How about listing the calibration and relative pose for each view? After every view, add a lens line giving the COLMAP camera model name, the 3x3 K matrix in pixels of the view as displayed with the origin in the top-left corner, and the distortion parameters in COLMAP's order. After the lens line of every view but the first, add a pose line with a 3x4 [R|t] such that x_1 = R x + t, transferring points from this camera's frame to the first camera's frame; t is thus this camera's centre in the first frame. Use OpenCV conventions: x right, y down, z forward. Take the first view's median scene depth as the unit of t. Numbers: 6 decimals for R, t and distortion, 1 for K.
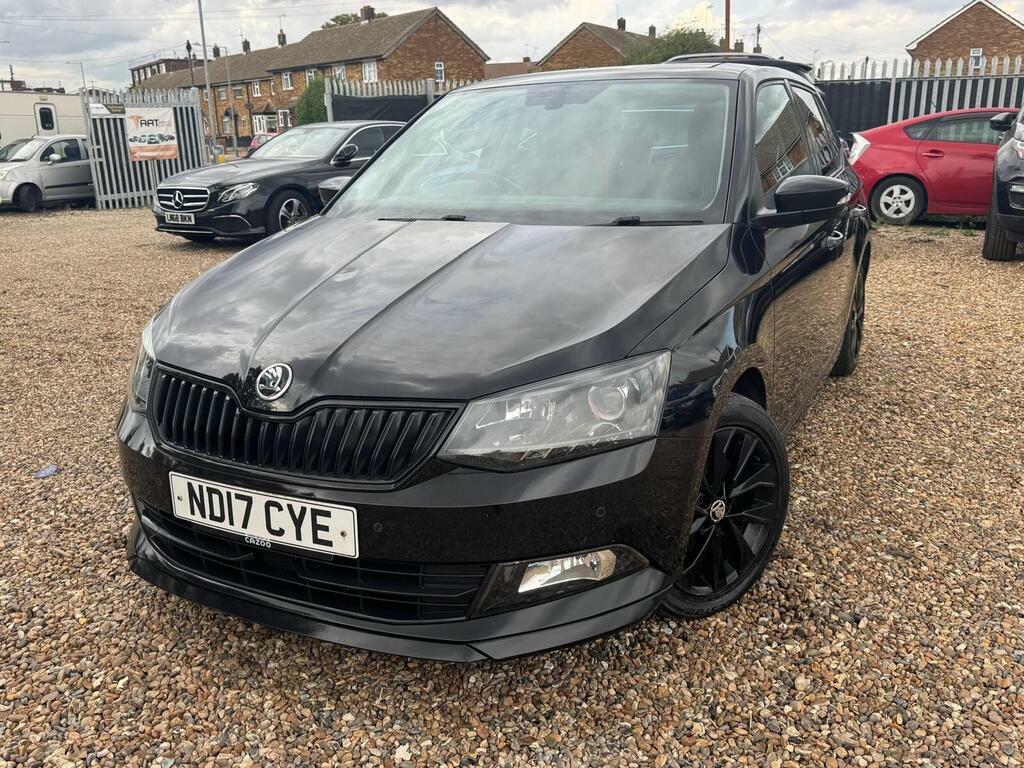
lens RADIAL K [[900.2, 0, 513.7], [0, 900.2, 385.7], [0, 0, 1]] dist [0.079032, -0.150442]
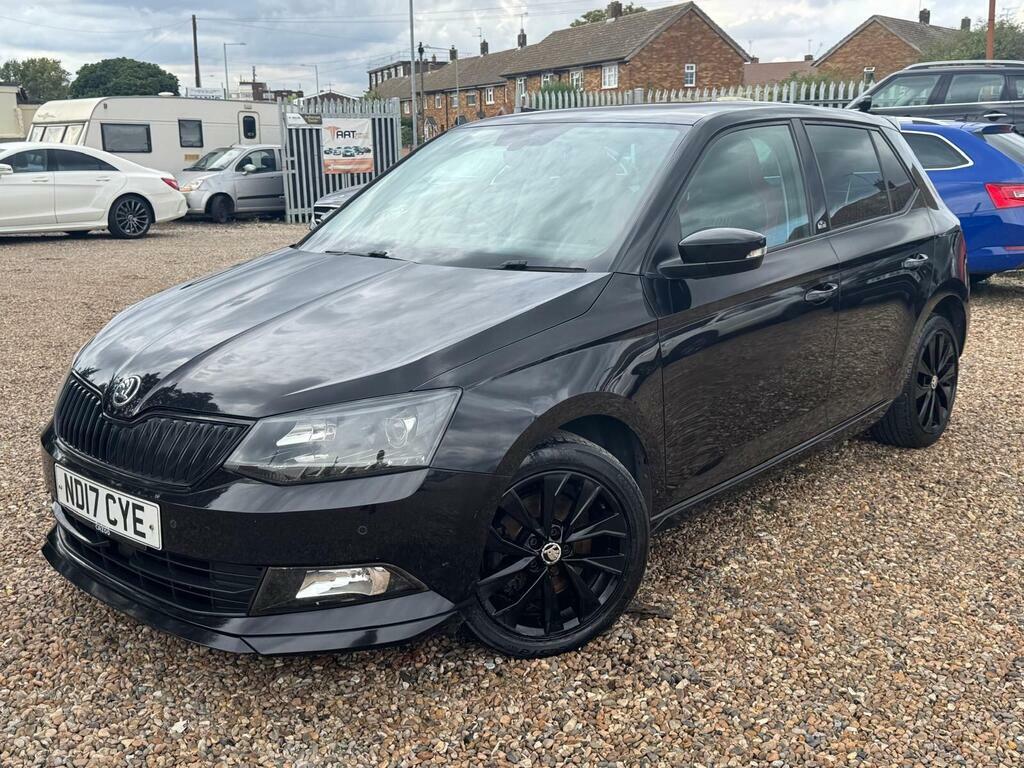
lens RADIAL K [[1050.2, 0, 518.3], [0, 1050.2, 395.9], [0, 0, 1]] dist [0.194874, -0.431078]
pose [[0.966872, 0.073679, -0.244398, 0.456635], [-0.082954, 0.996164, -0.027860, -0.001697], [0.241408, 0.047211, 0.969275, -0.162615]]
